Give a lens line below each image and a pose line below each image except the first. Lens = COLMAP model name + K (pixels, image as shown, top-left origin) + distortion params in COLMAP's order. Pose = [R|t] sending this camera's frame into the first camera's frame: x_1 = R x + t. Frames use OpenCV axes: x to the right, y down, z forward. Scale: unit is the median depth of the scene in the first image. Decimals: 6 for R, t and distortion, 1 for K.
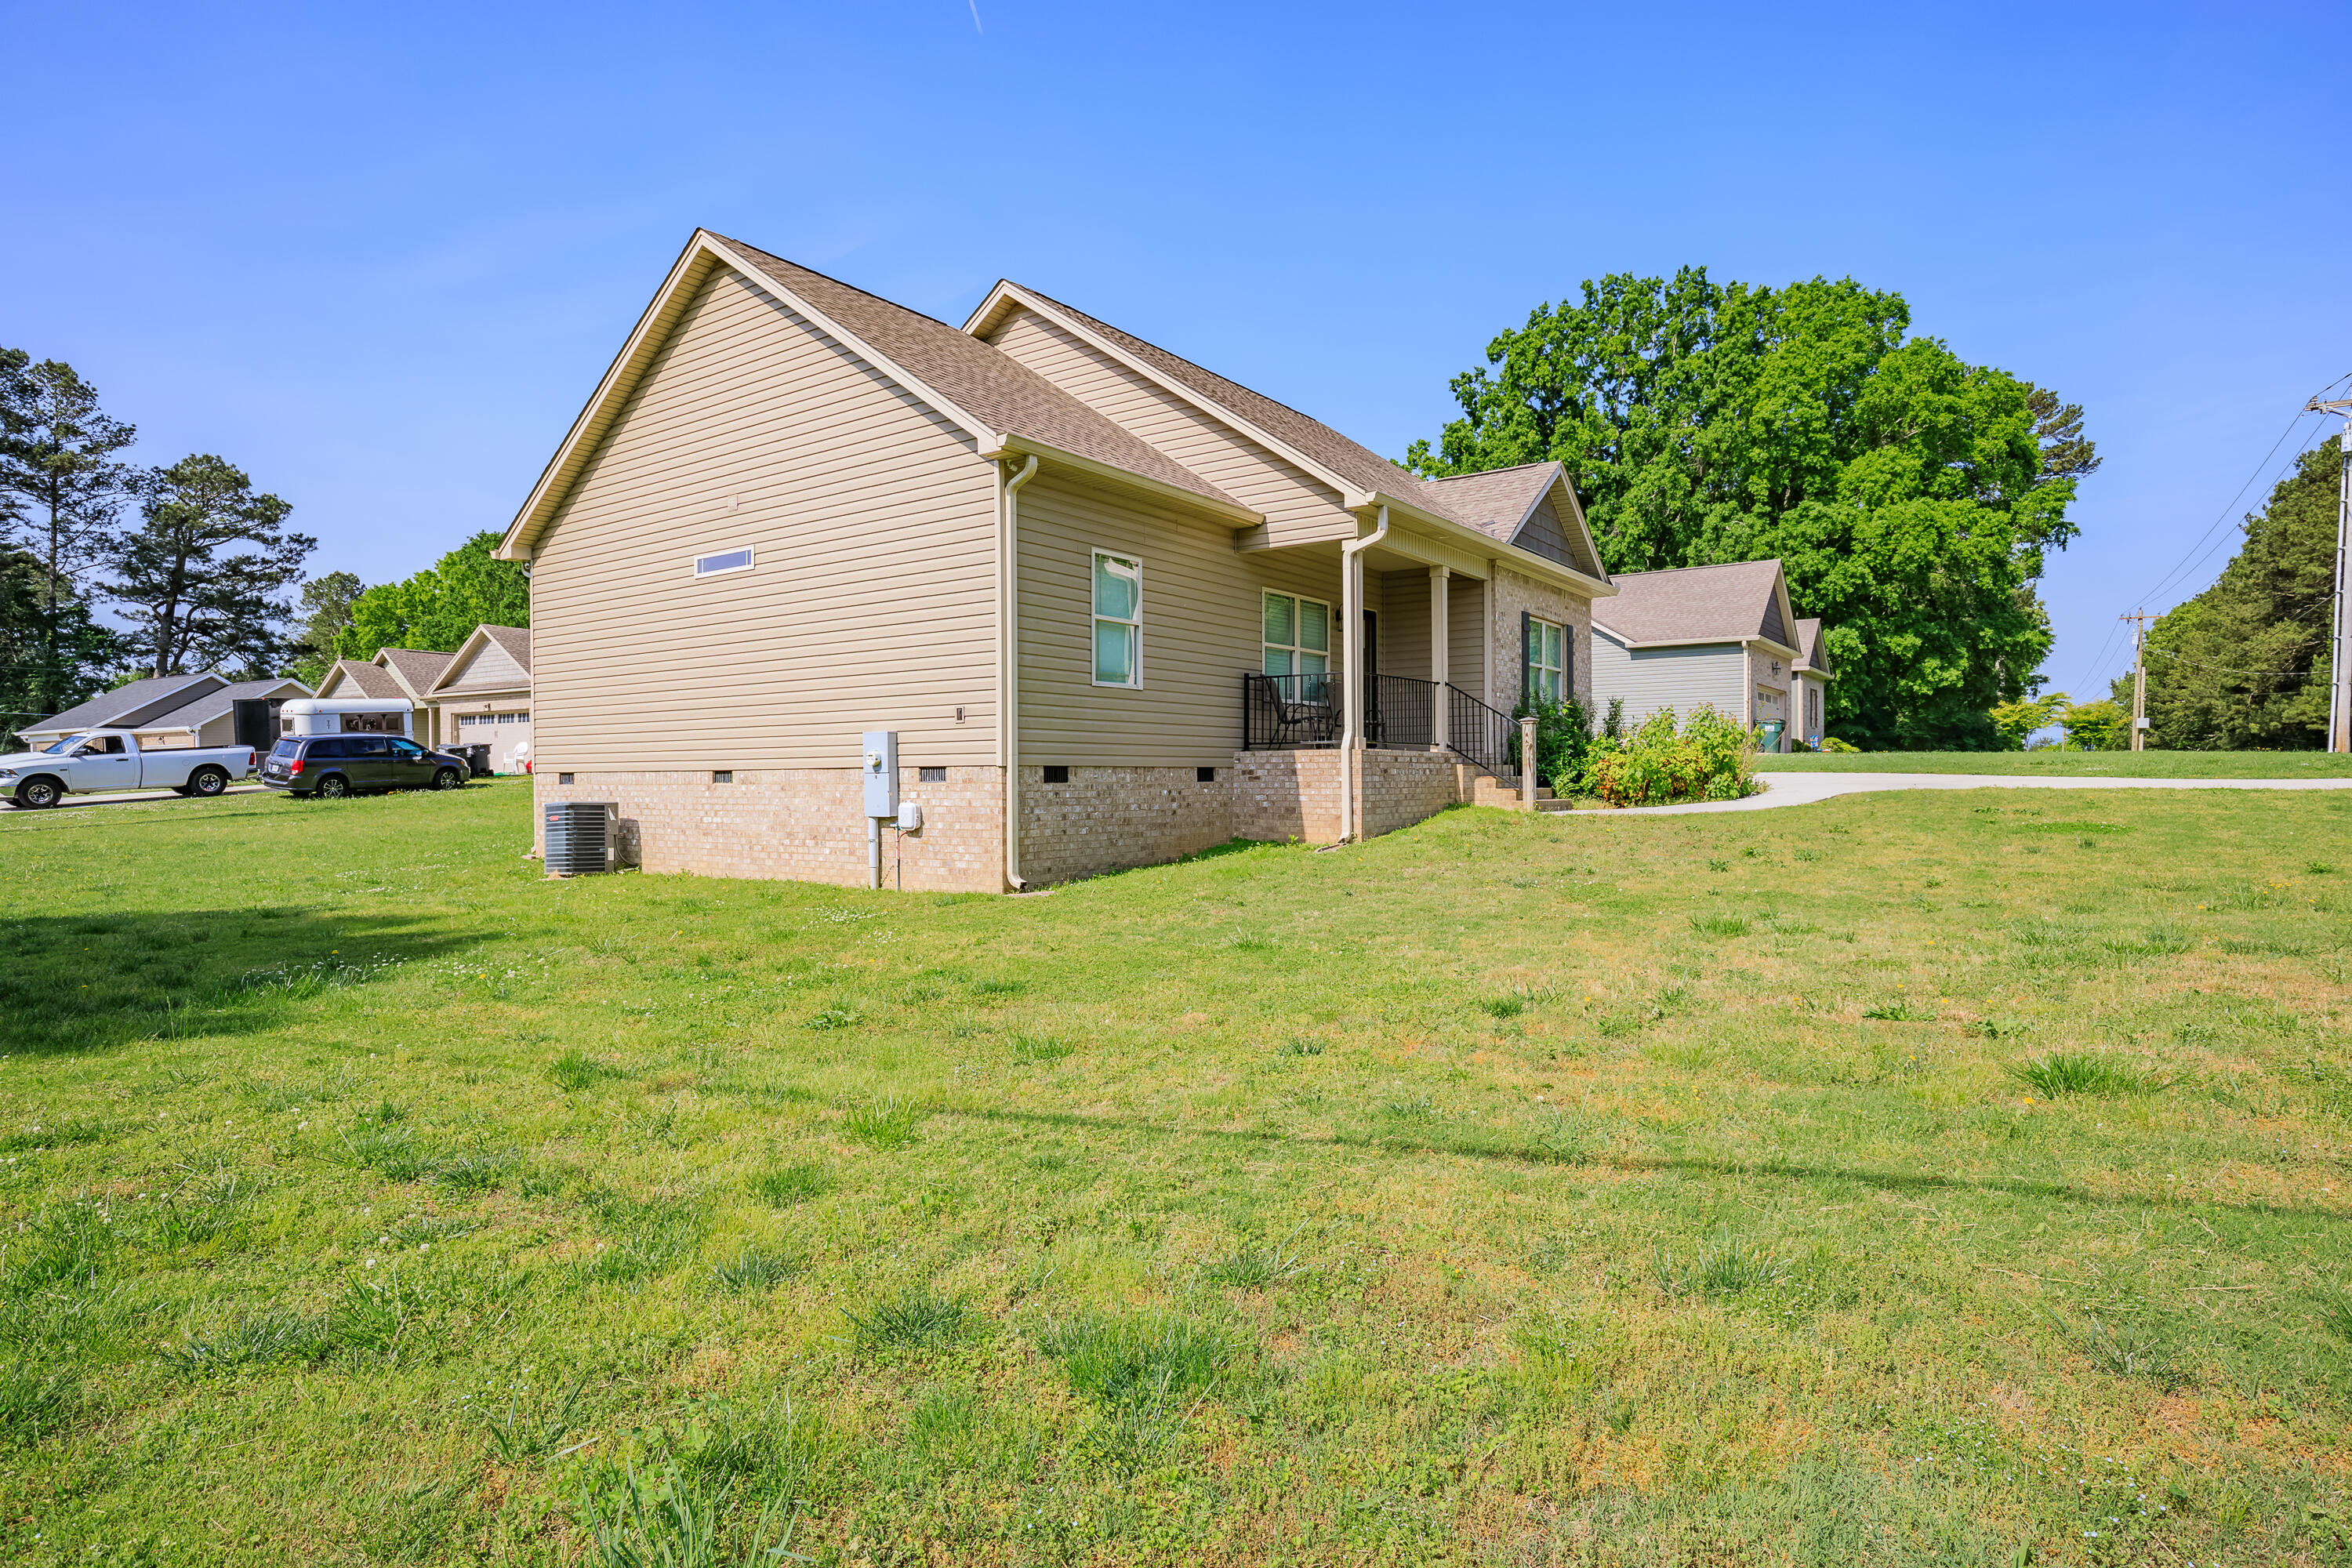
lens RADIAL K [[1257.5, 0, 1176.0], [0, 1257.5, 784.0], [0, 0, 1]] dist [-0.007614, -0.000452]
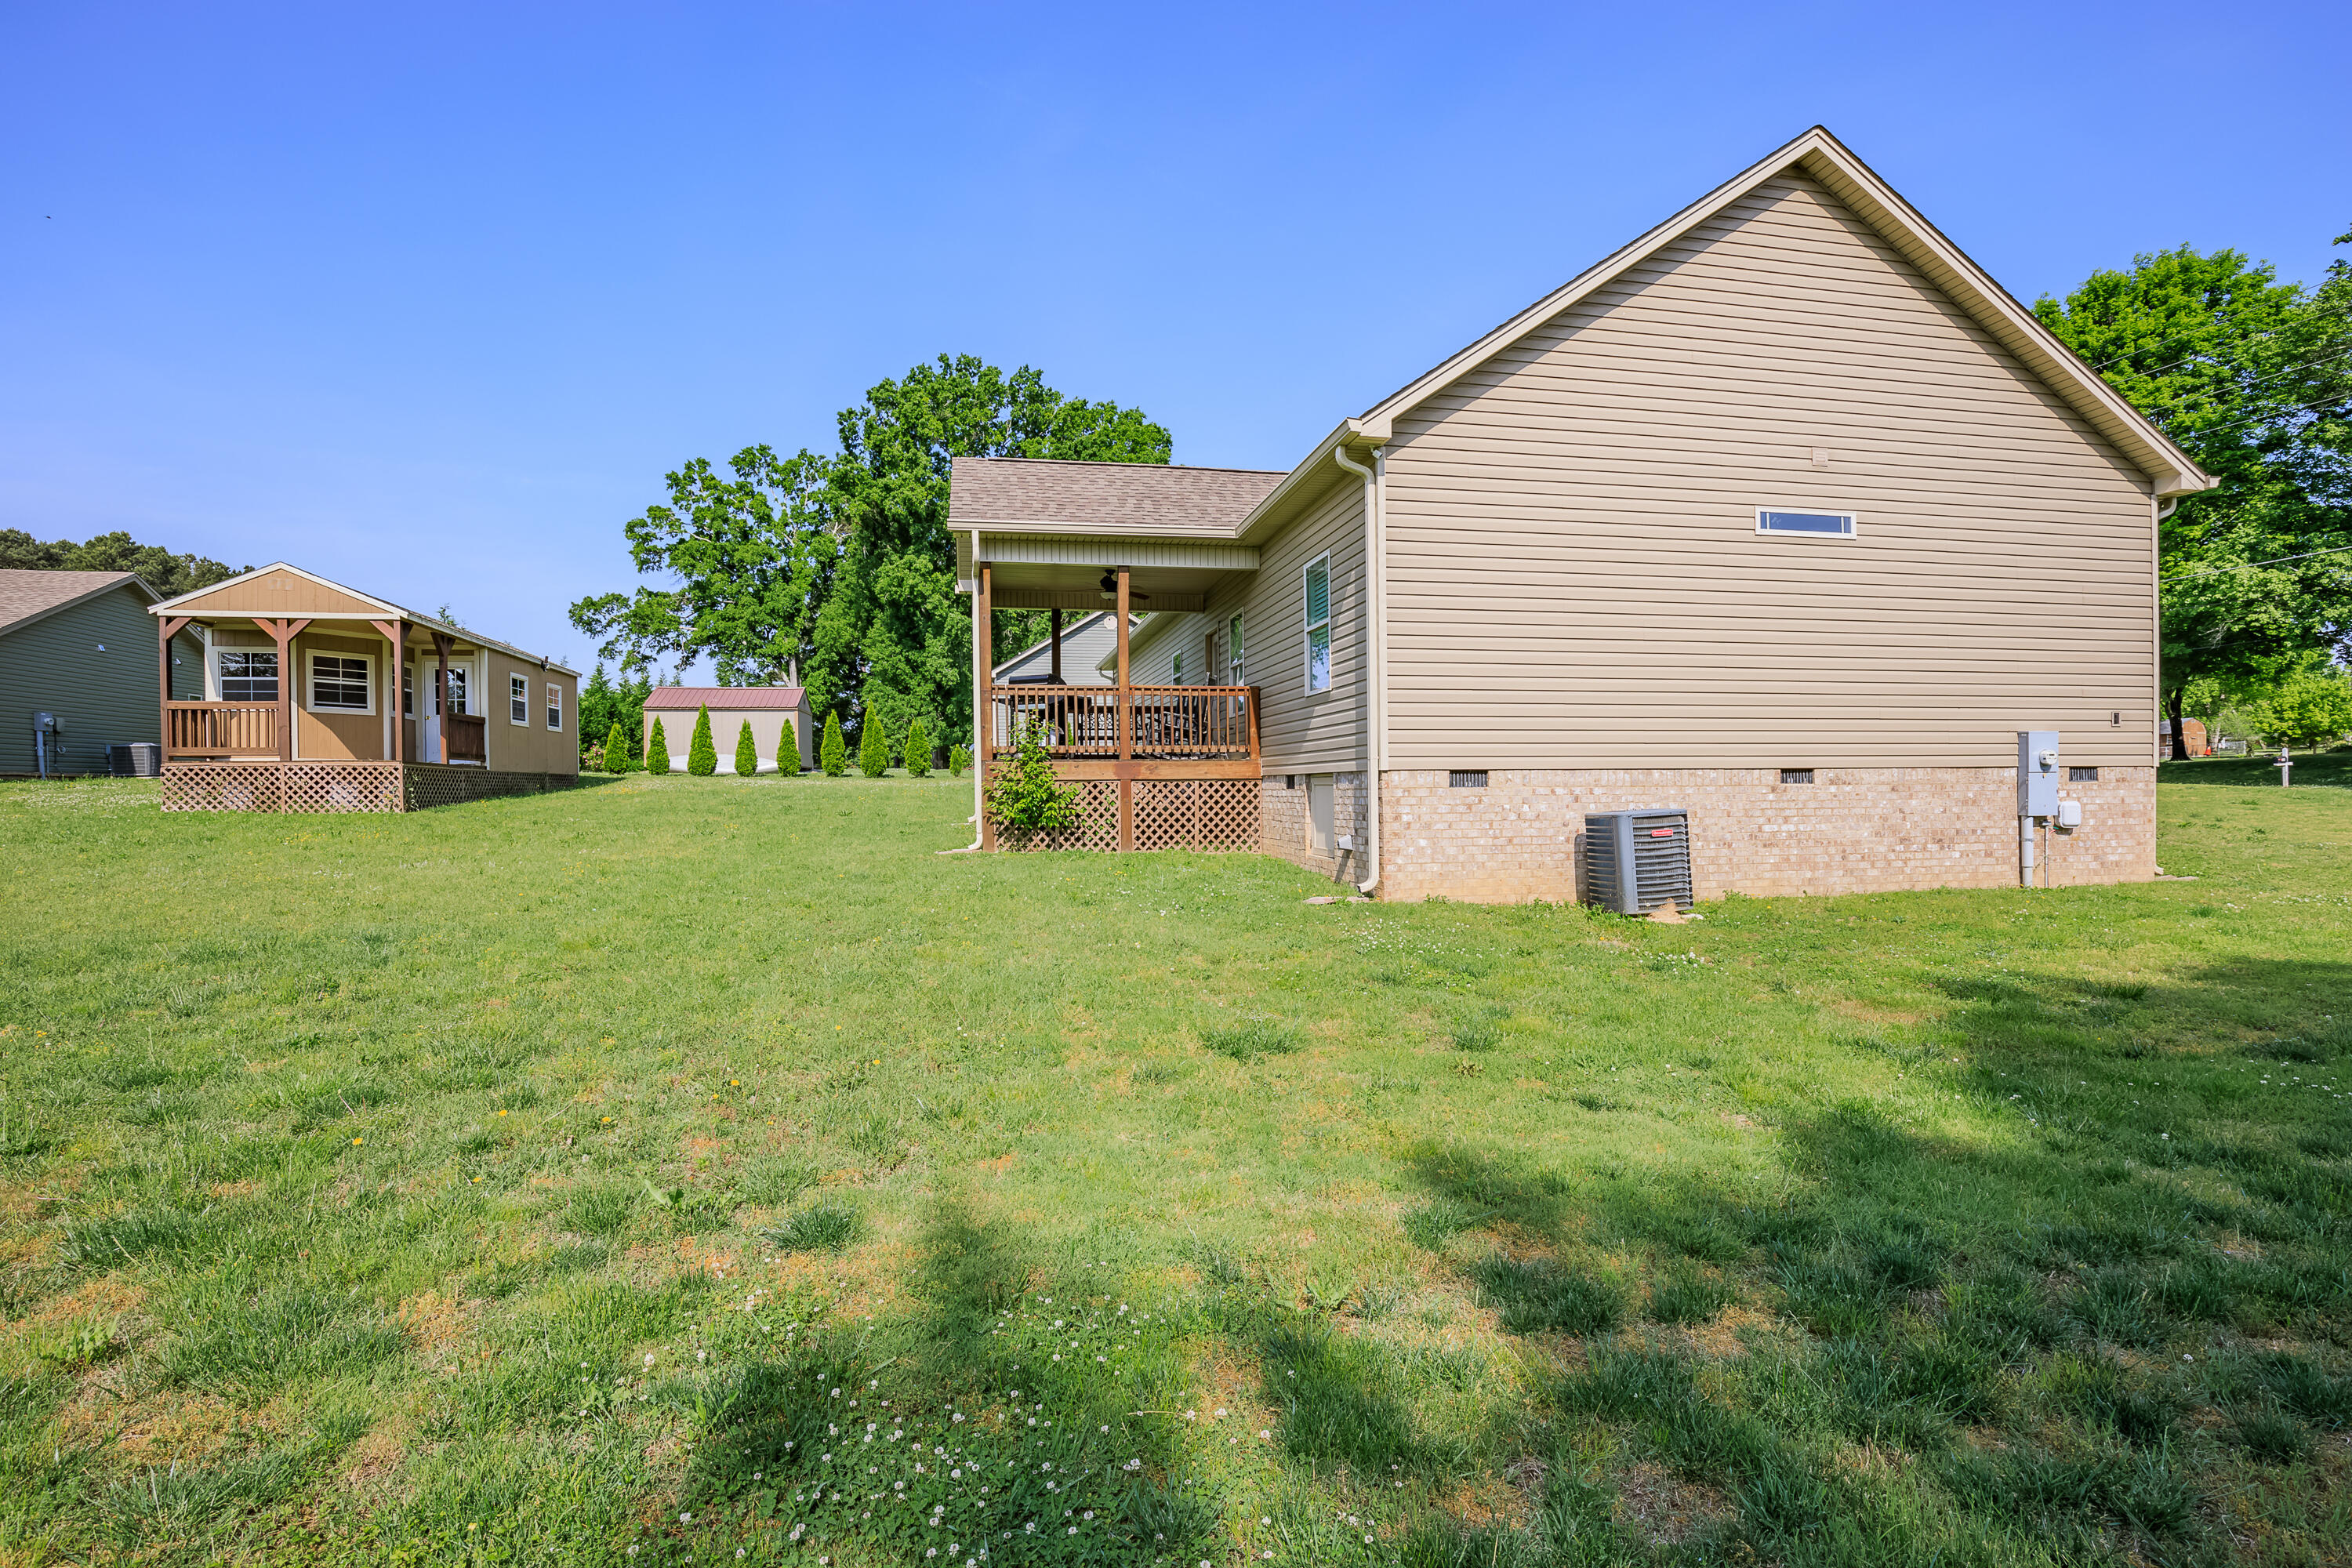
lens RADIAL K [[1109.0, 0, 1176.0], [0, 1109.0, 784.0], [0, 0, 1]] dist [-0.040591, 0.000050]
pose [[0.691037, 0.004453, 0.722805, -0.304907], [0.006213, 0.999907, -0.012100, 0.001546], [-0.722792, 0.012852, 0.690946, 0.205817]]
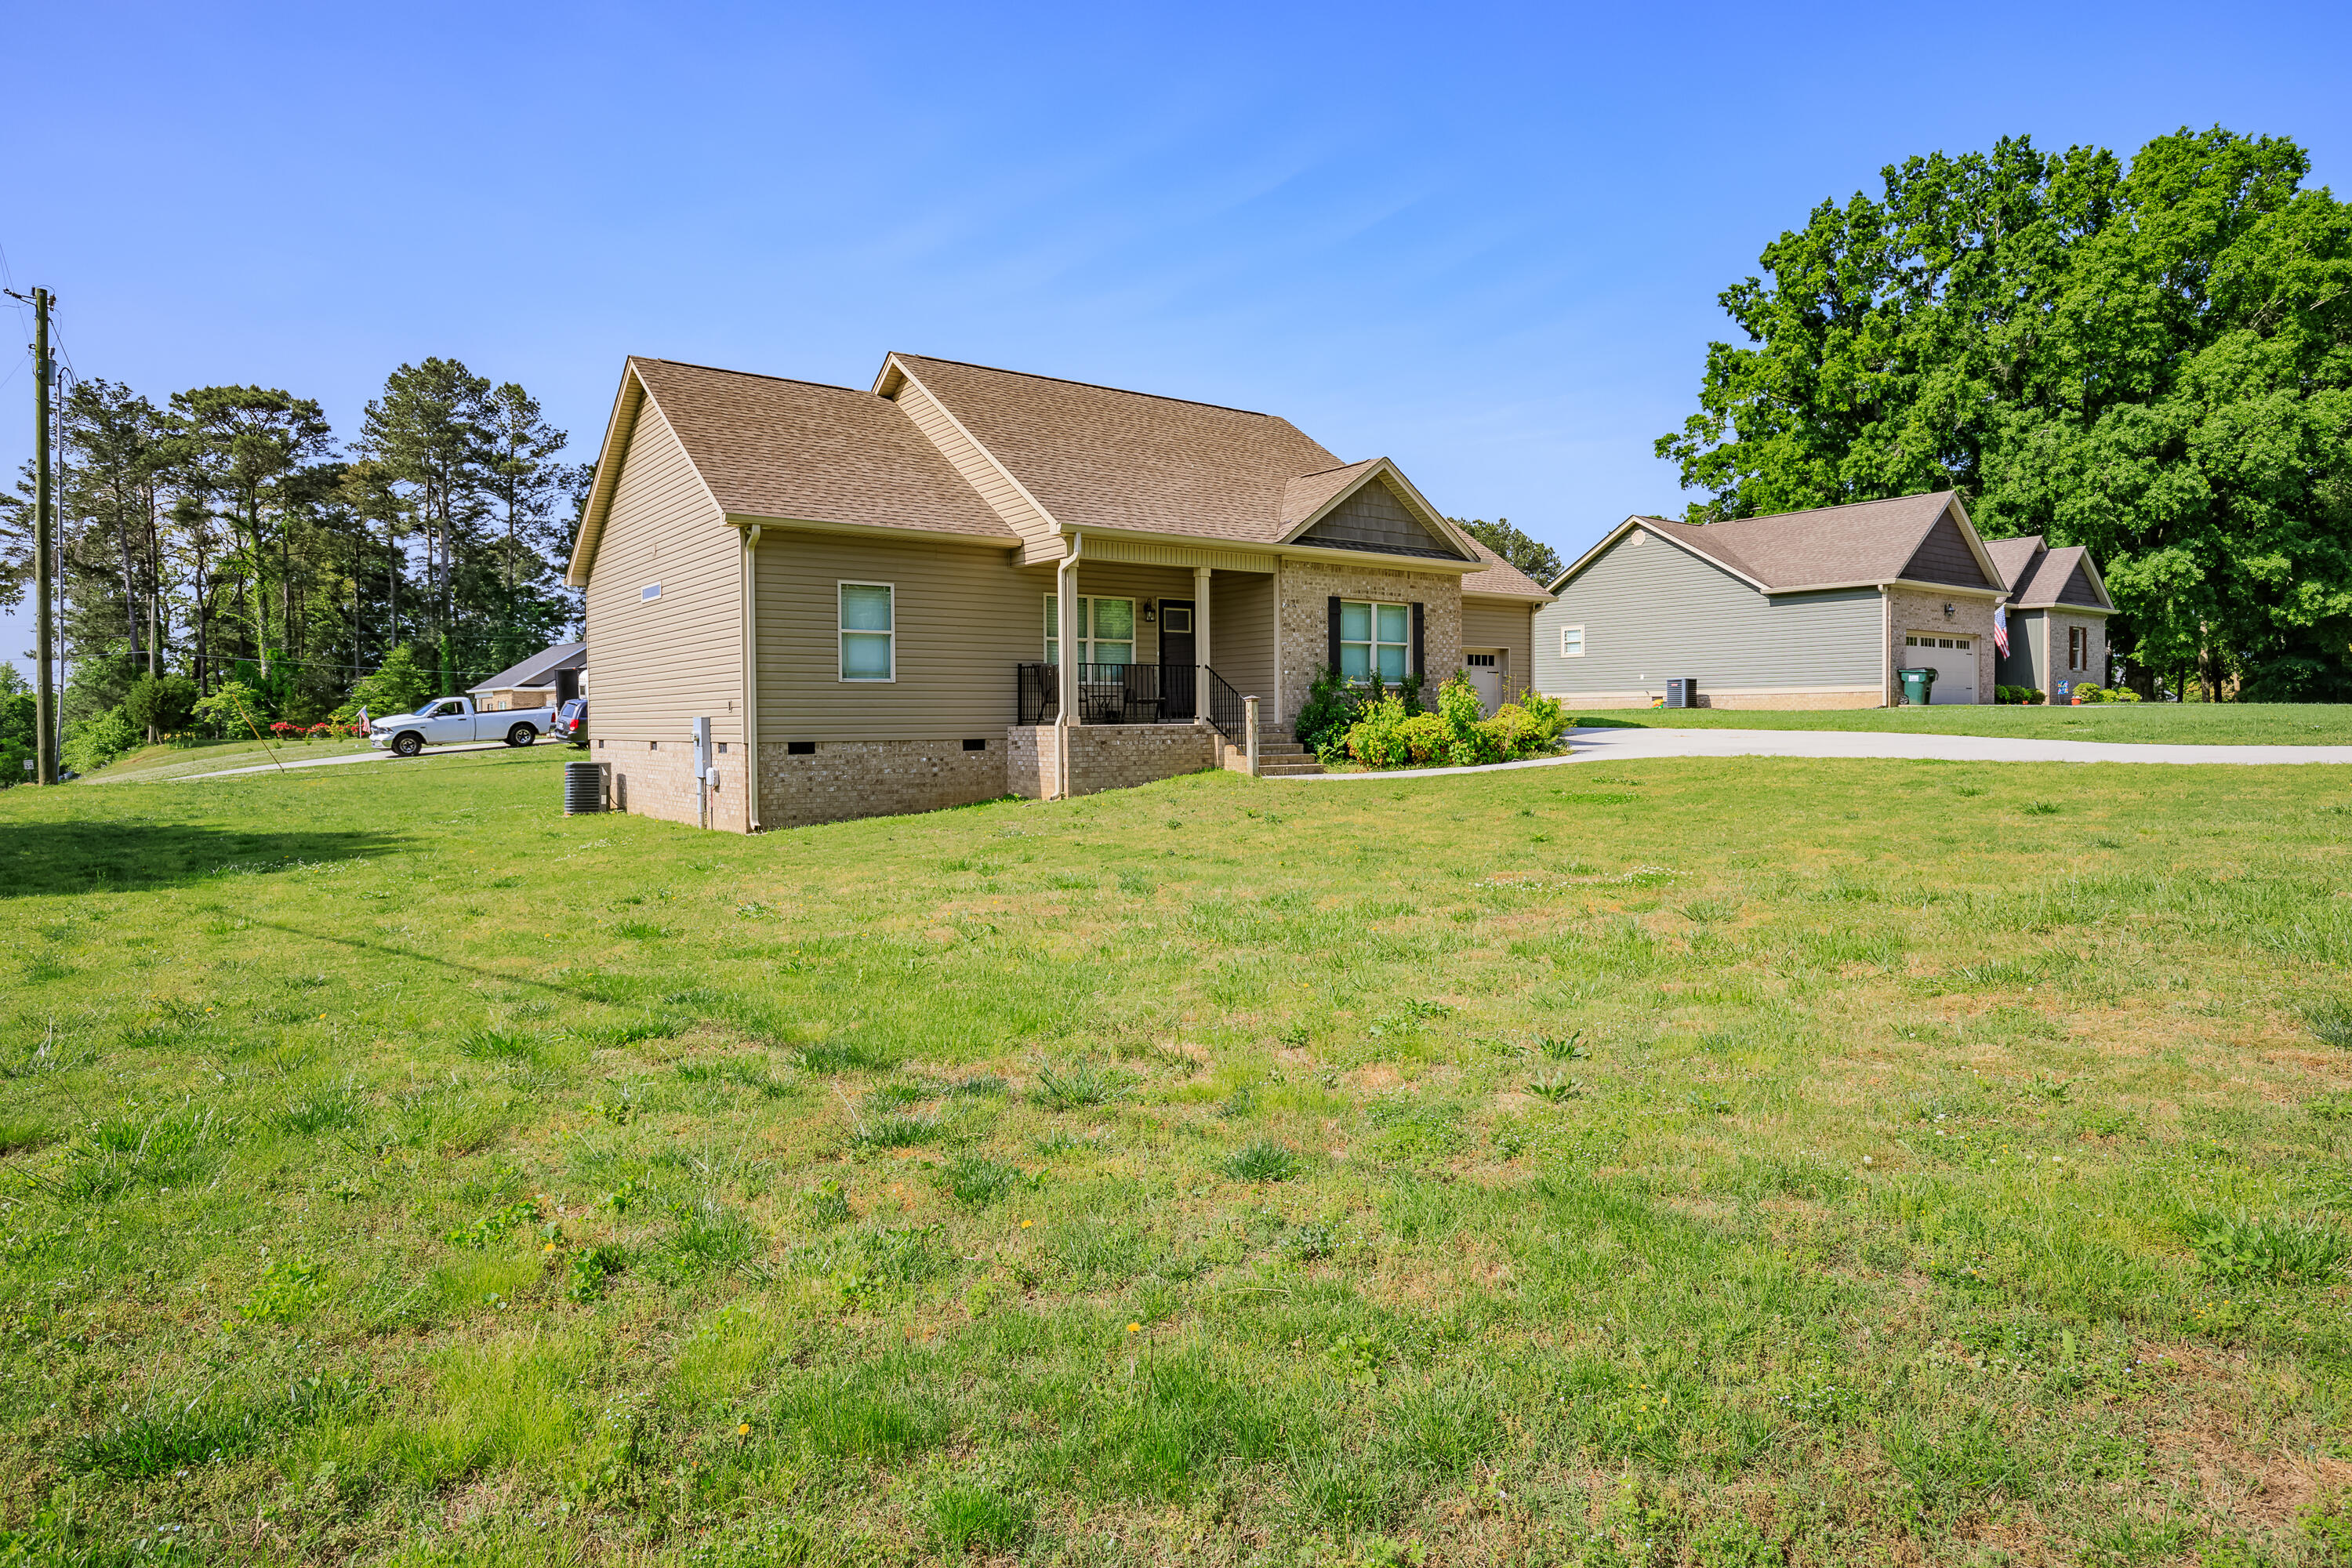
lens RADIAL K [[1325.6, 0, 1176.6], [0, 1325.6, 720.7], [0, 0, 1]] dist [-0.000043, -0.000654]
pose [[0.953994, -0.001636, -0.299821, 0.159286], [0.000860, 0.999996, -0.002722, -0.007230], [0.299824, 0.002340, 0.953992, -0.057347]]
